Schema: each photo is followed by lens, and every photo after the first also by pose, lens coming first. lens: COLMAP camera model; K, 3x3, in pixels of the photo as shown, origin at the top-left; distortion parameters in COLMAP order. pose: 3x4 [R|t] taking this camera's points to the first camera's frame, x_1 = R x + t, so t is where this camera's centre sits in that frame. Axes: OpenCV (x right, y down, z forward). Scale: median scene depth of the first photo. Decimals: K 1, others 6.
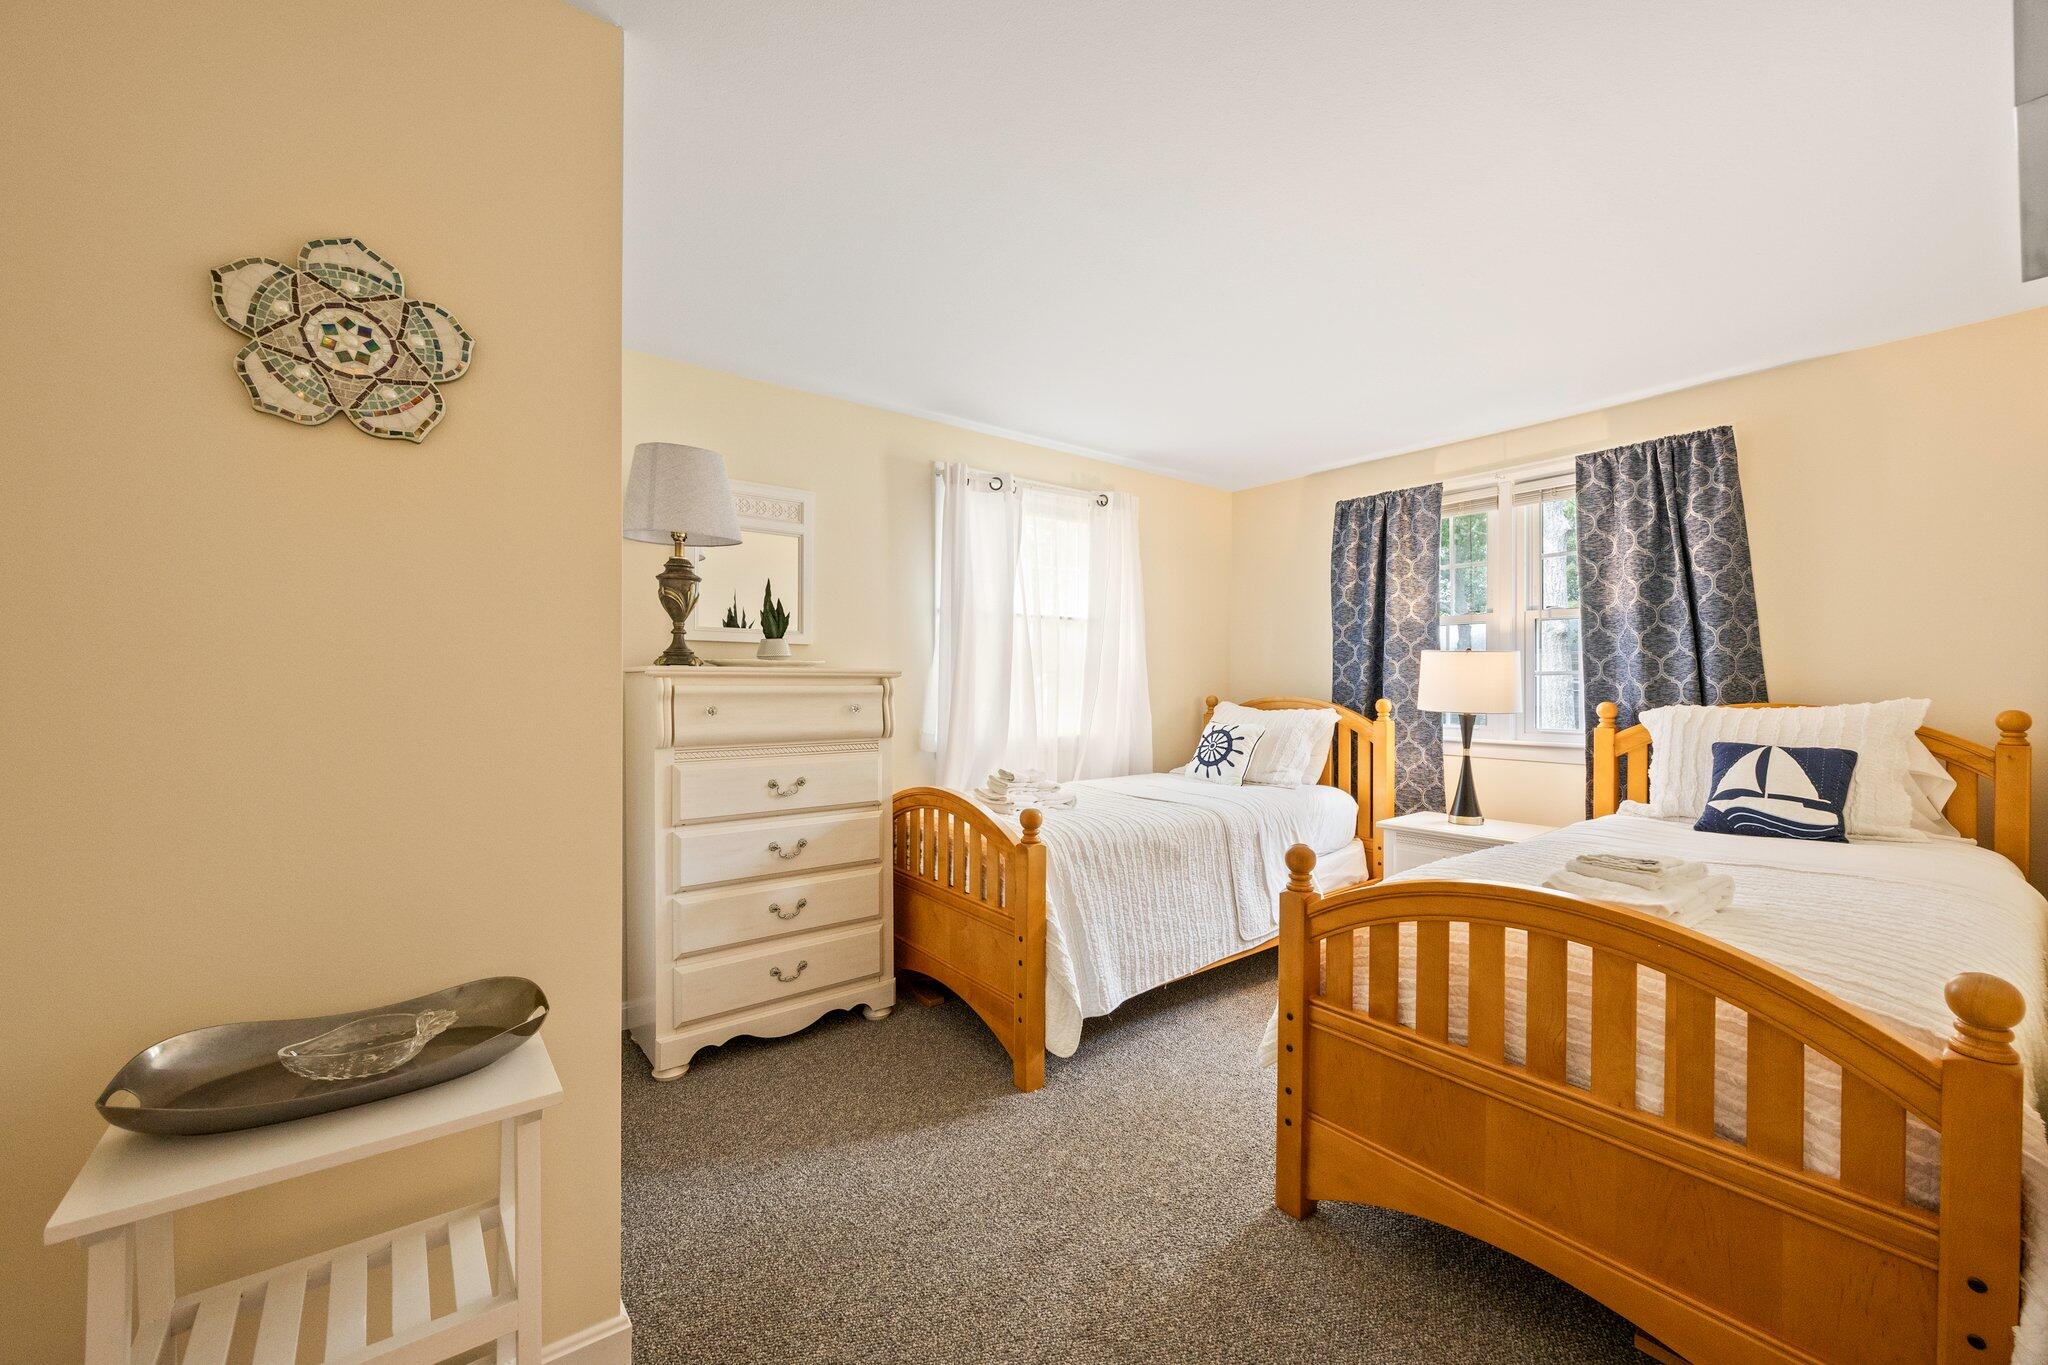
lens RADIAL K [[790.4, 0, 1025.9], [0, 790.4, 684.8], [0, 0, 1]] dist [-0.001025, -0.000635]
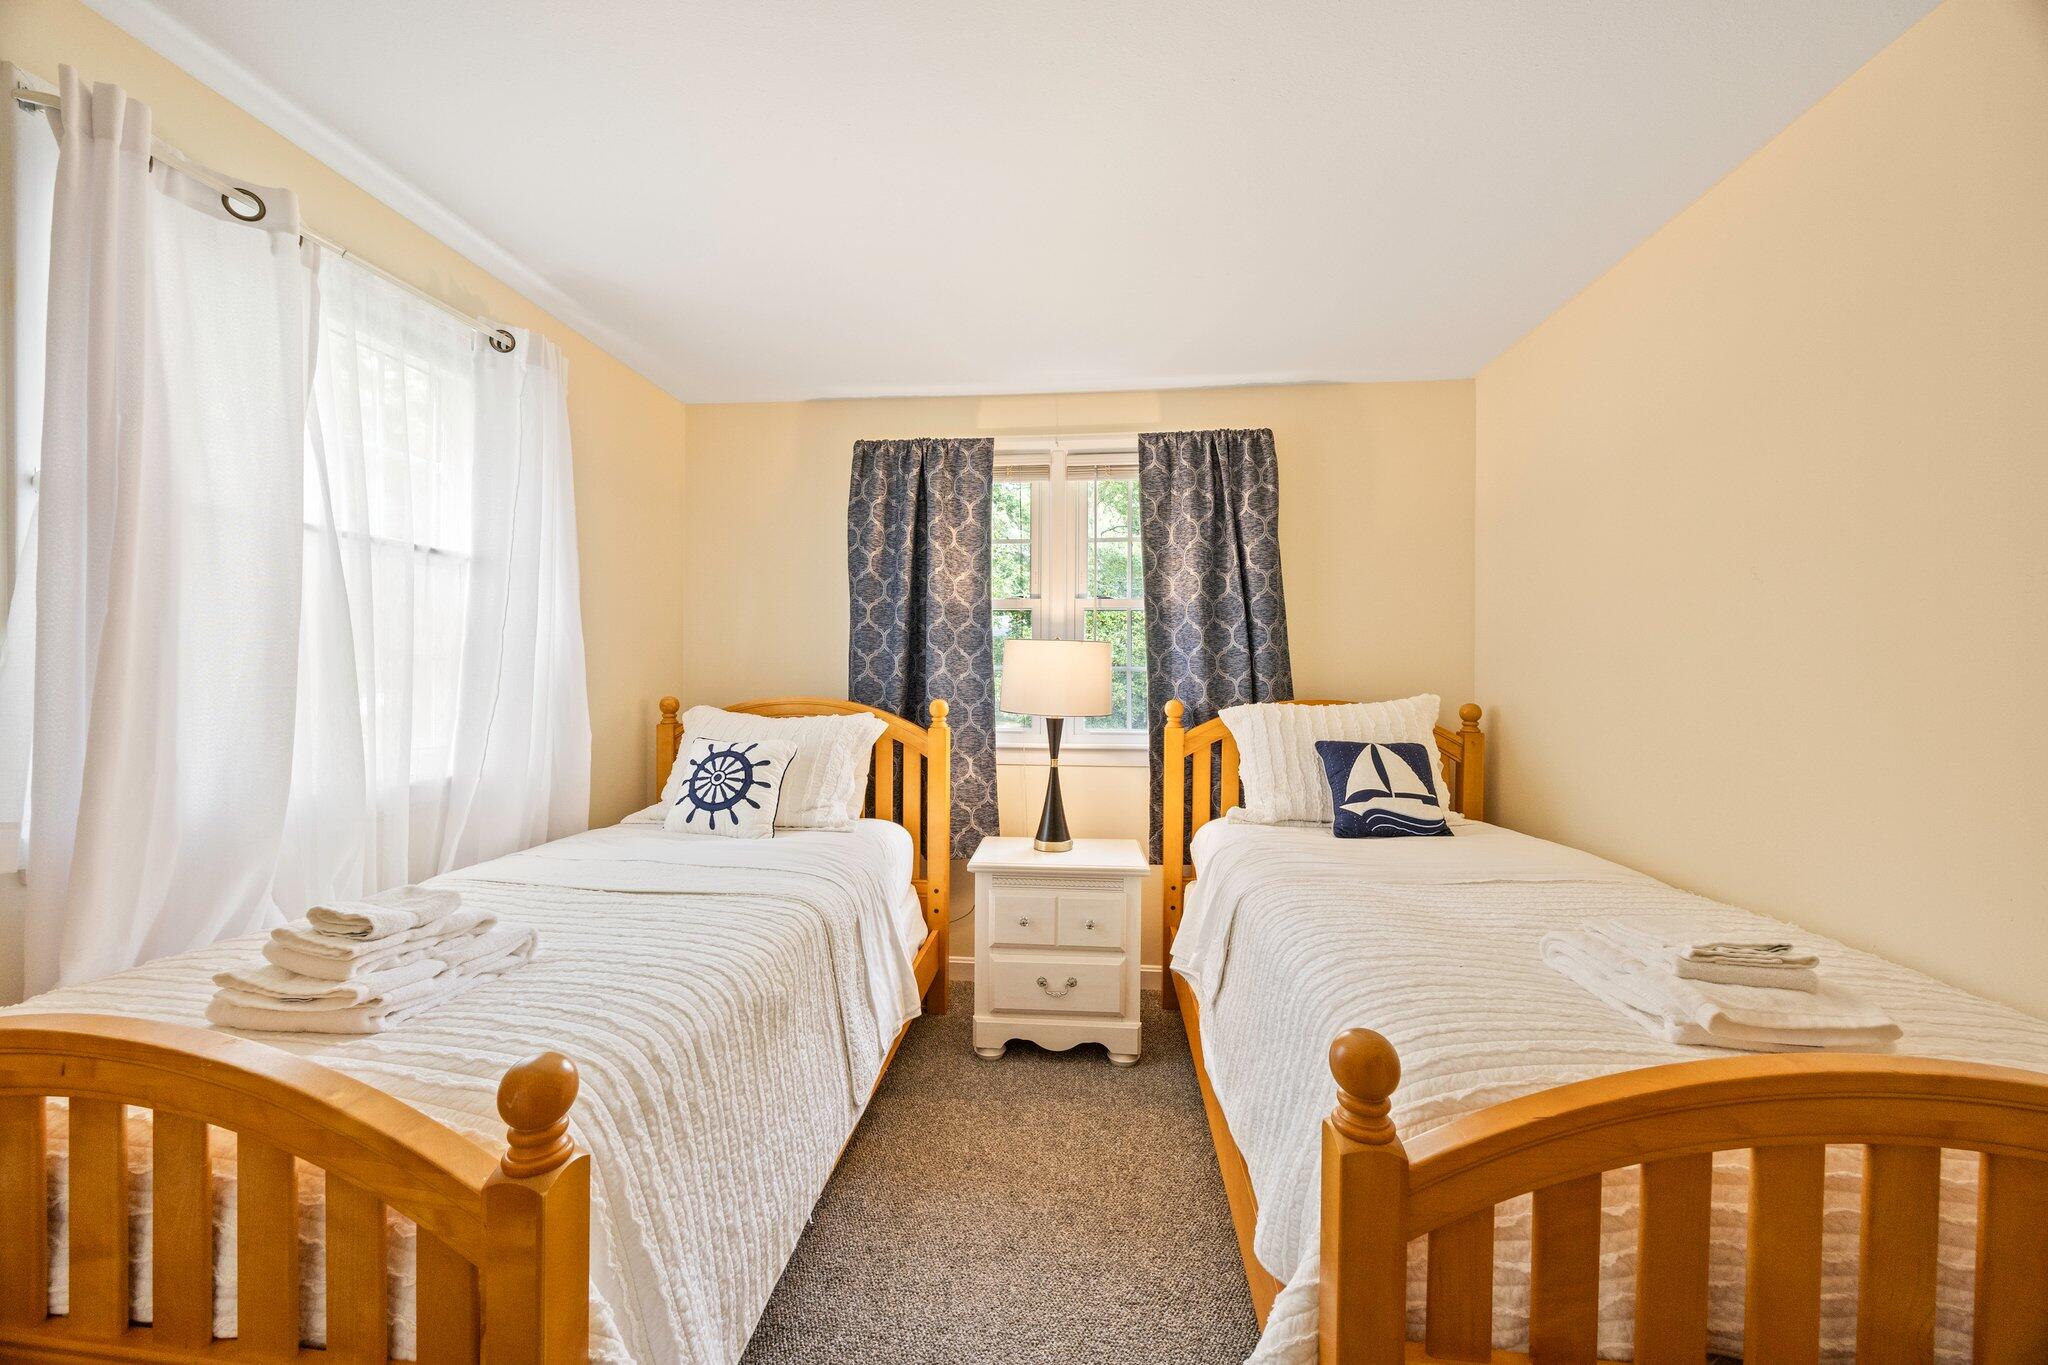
lens RADIAL K [[790.4, 0, 1021.7], [0, 790.4, 685.4], [0, 0, 1]] dist [-0.001025, -0.000635]
pose [[0.682728, -0.005344, 0.730653, -0.074455], [-0.001994, 0.999956, 0.009176, -0.003813], [-0.730670, -0.007722, 0.682687, 0.480728]]
